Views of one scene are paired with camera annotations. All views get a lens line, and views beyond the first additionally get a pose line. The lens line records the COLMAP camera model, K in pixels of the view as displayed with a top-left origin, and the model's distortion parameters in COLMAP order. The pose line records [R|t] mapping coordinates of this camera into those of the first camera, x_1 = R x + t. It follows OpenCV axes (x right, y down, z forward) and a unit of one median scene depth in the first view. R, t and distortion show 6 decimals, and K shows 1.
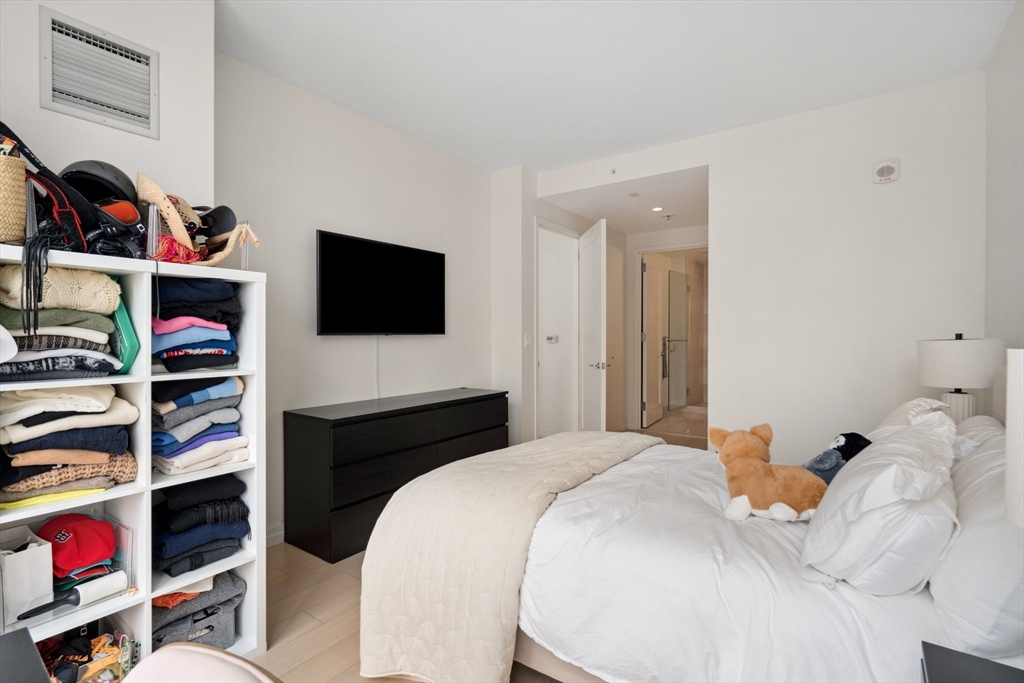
lens RADIAL K [[481.9, 0, 509.0], [0, 481.9, 336.1], [0, 0, 1]] dist [-0.009707, -0.000163]
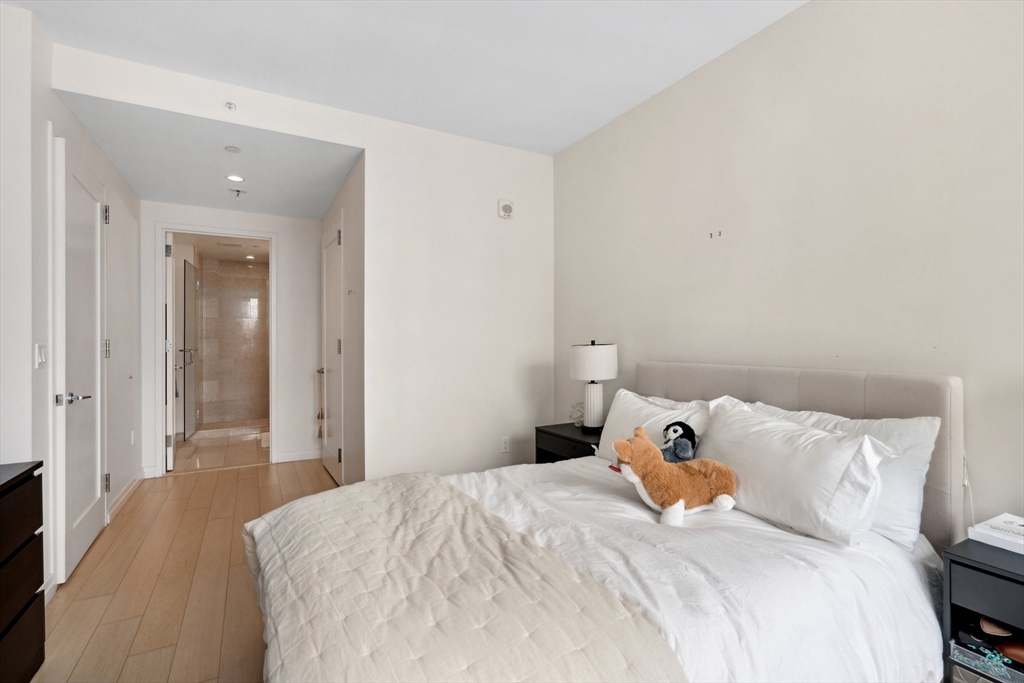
lens RADIAL K [[466.3, 0, 512.0], [0, 466.3, 341.5], [0, 0, 1]] dist [-0.004052, 0.000704]
pose [[0.417061, -0.003466, 0.908872, -0.300087], [0.006939, 0.999976, 0.000629, -0.004016], [-0.908852, 0.006044, 0.417075, 0.492267]]
